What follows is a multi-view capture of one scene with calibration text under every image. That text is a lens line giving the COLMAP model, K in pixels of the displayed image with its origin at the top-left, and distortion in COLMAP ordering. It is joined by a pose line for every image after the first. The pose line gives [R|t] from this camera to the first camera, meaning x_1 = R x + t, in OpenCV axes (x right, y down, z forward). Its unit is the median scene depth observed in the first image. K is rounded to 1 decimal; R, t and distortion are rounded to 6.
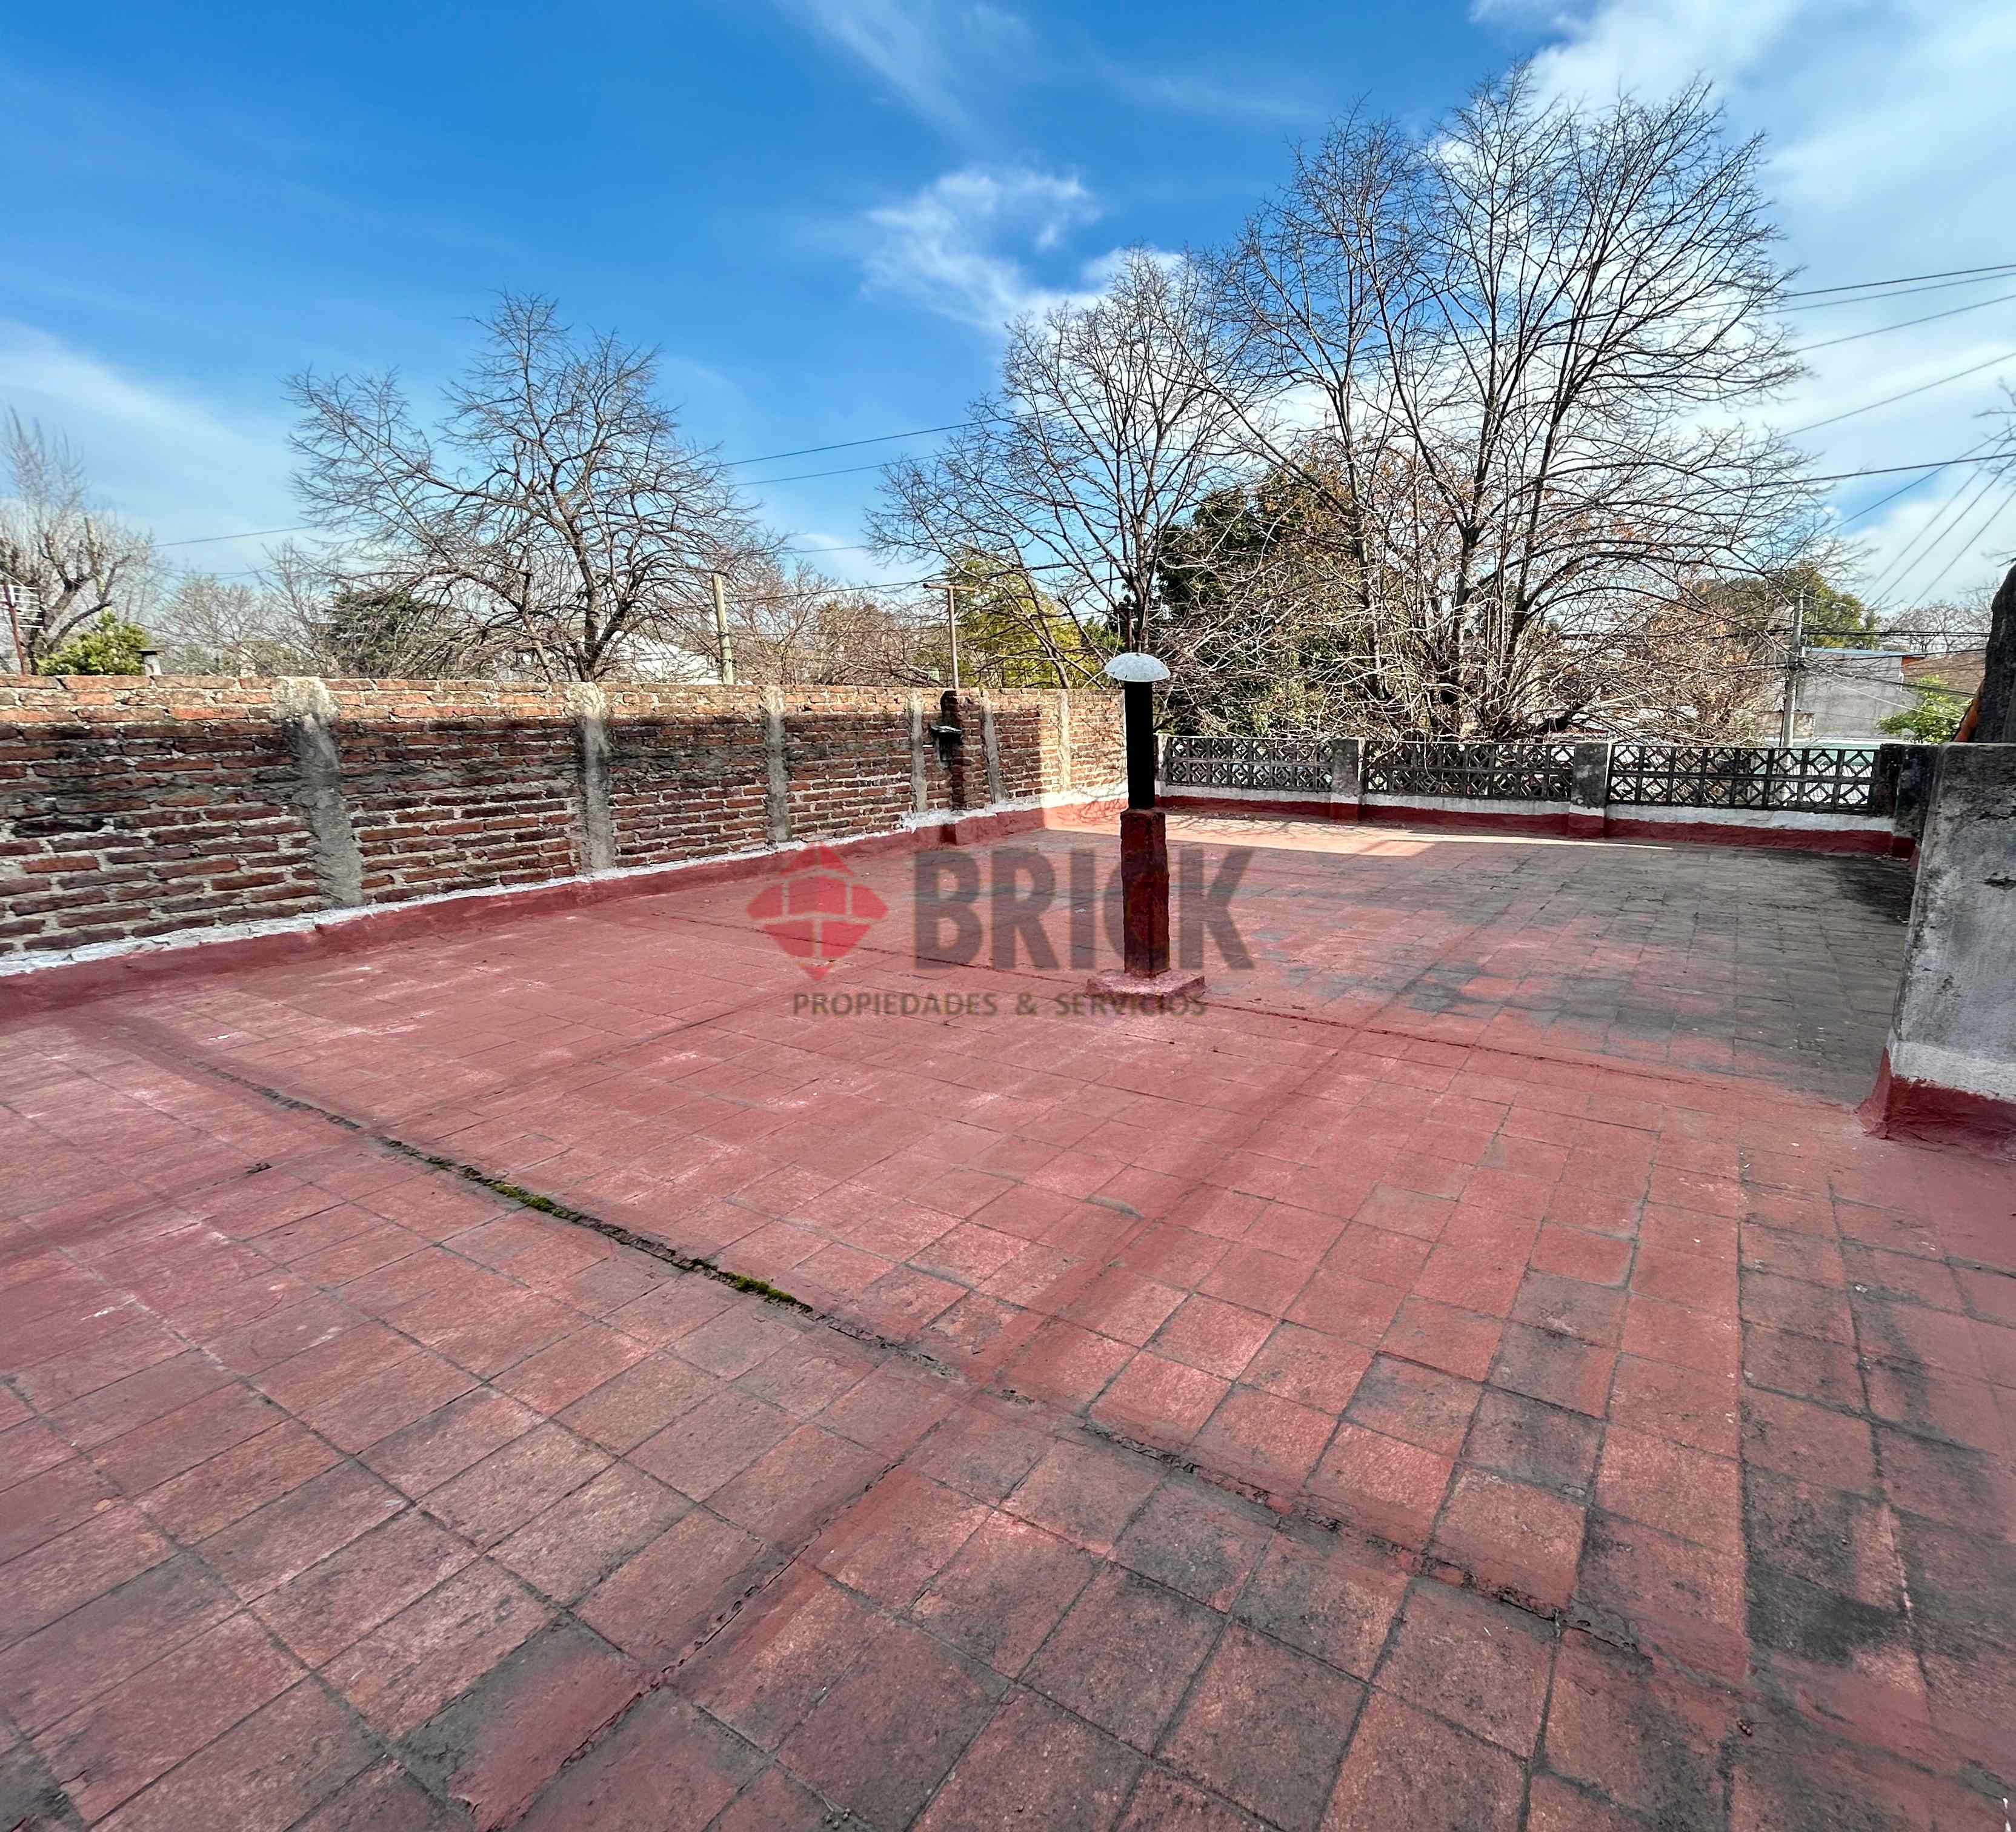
lens RADIAL K [[879.6, 0, 1012.1], [0, 879.6, 902.9], [0, 0, 1]] dist [0.003762, -0.000023]
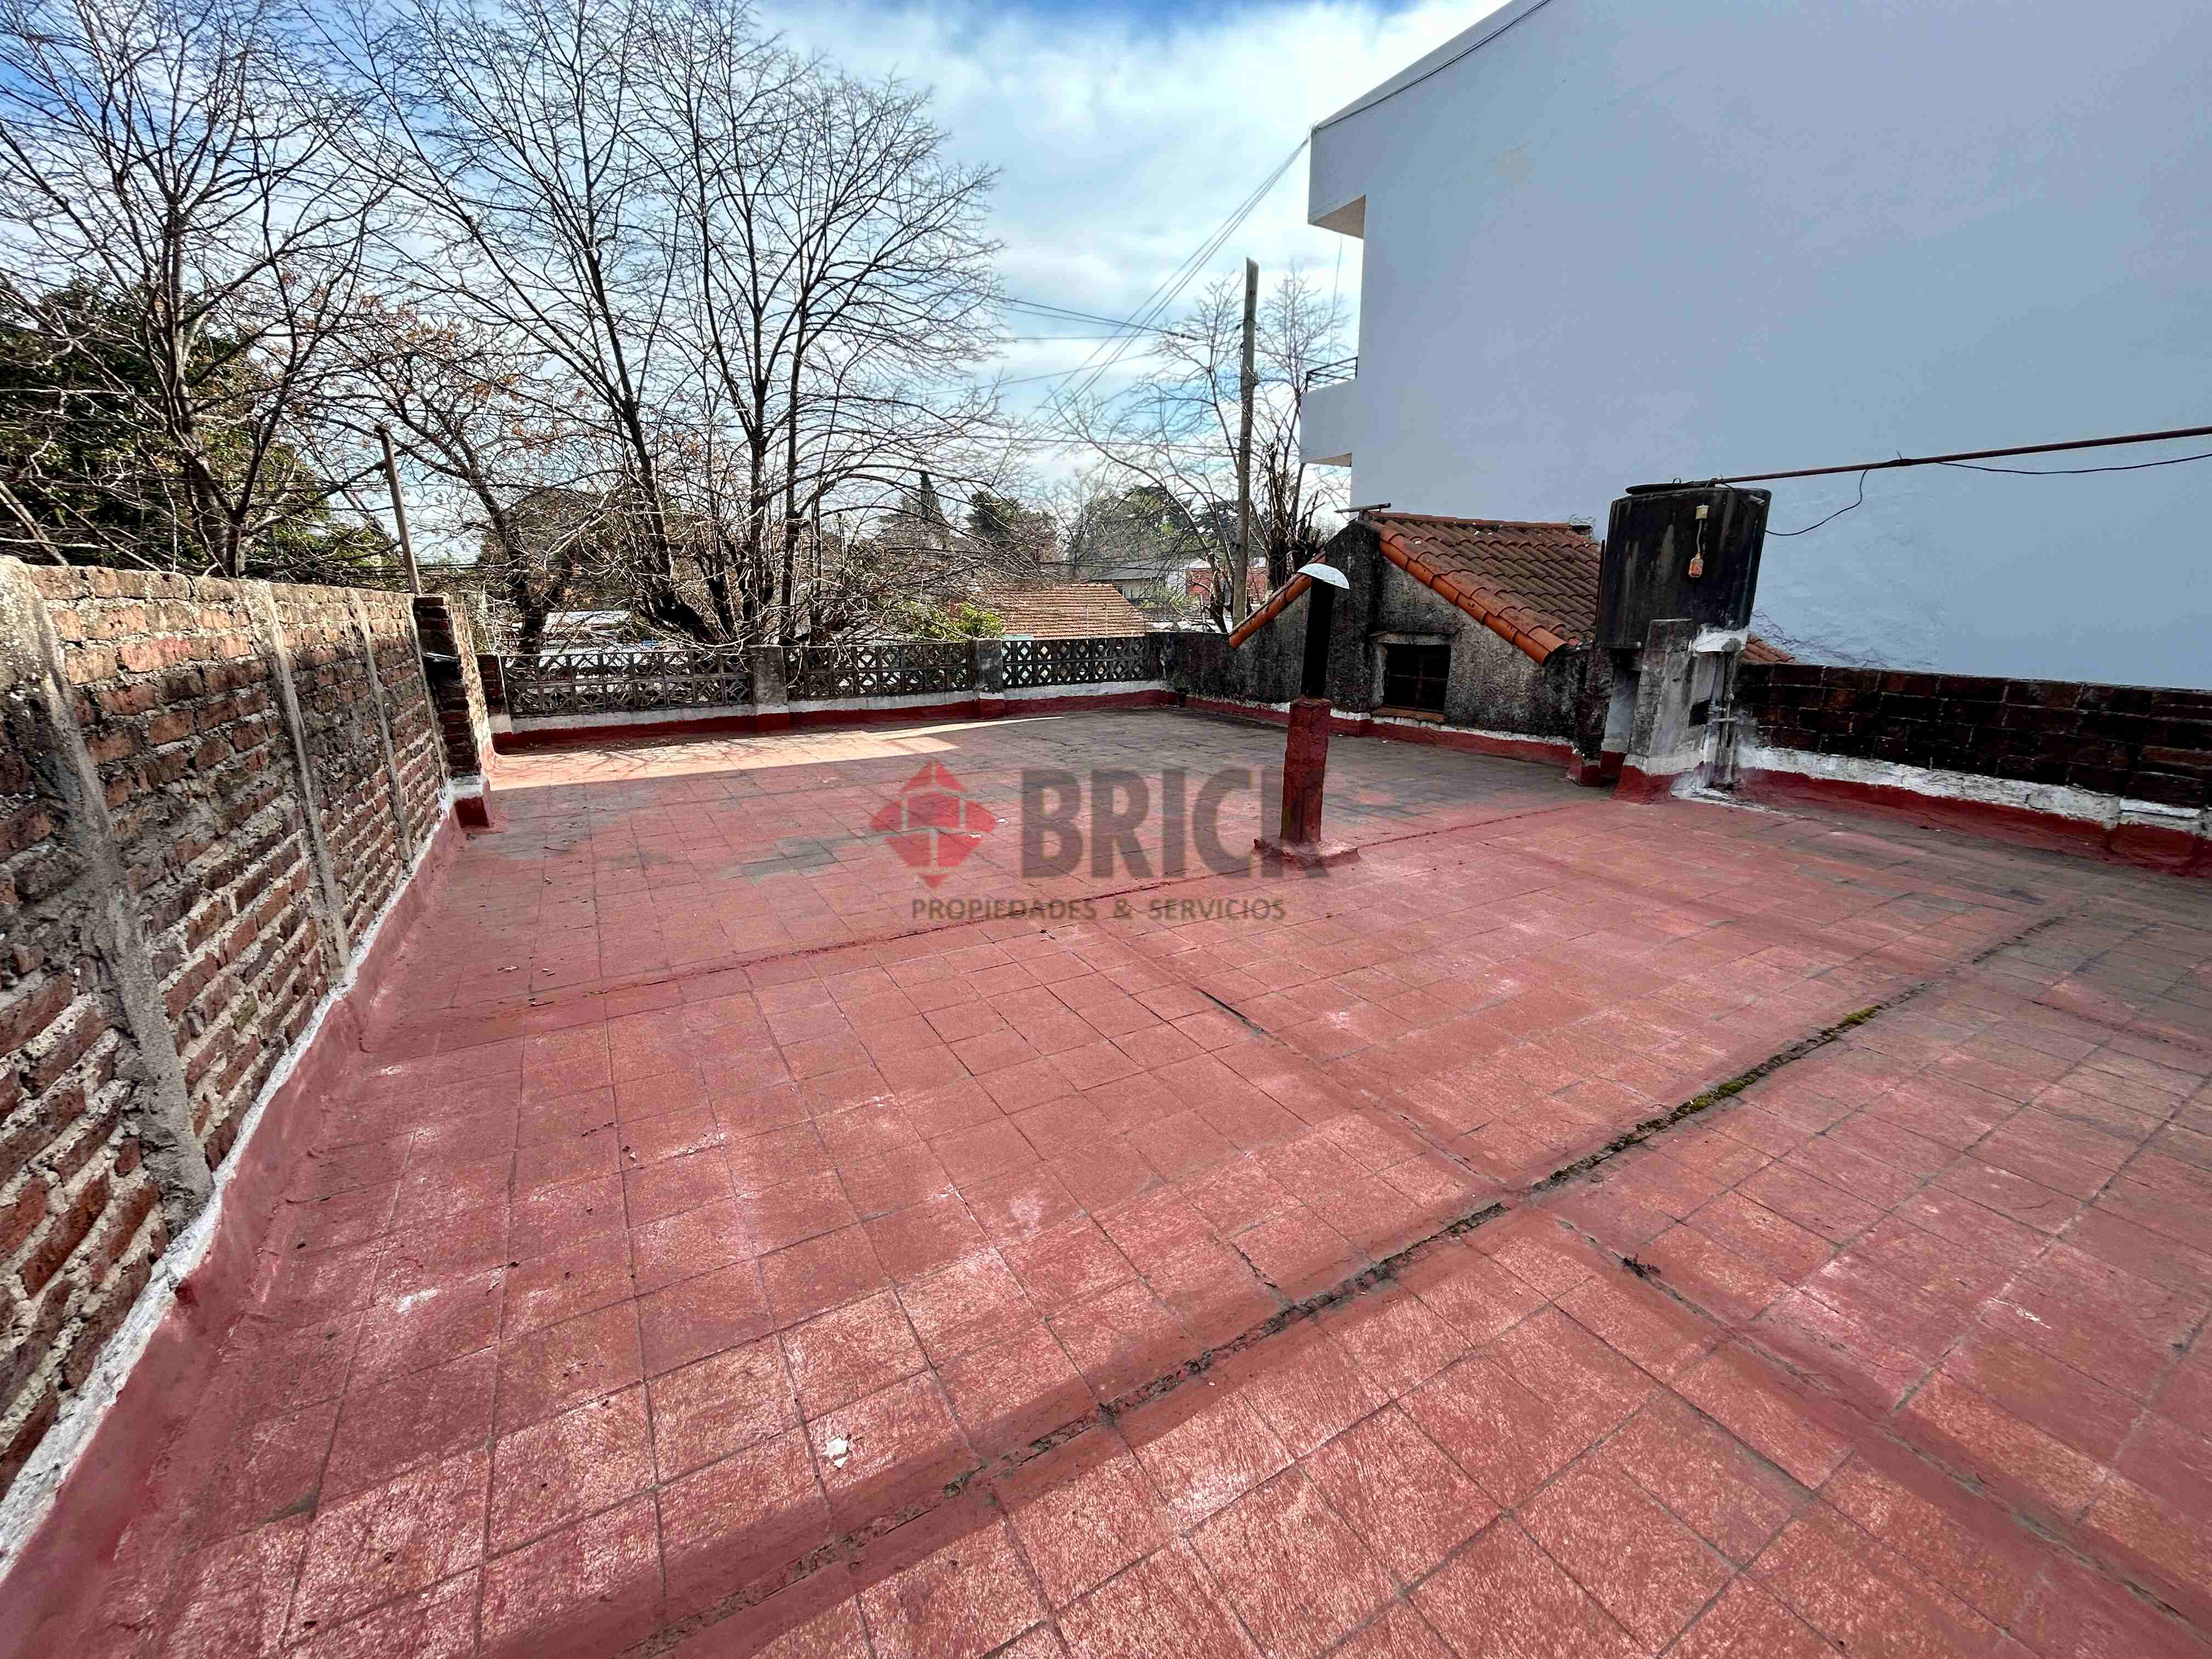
lens RADIAL K [[895.5, 0, 1108.8], [0, 895.5, 840.6], [0, 0, 1]] dist [-0.001595, -0.000181]
pose [[0.518779, -0.224909, 0.824793, -0.868475], [0.201702, 0.969738, 0.137567, -0.120806], [-0.830774, 0.094995, 0.548444, 0.502710]]
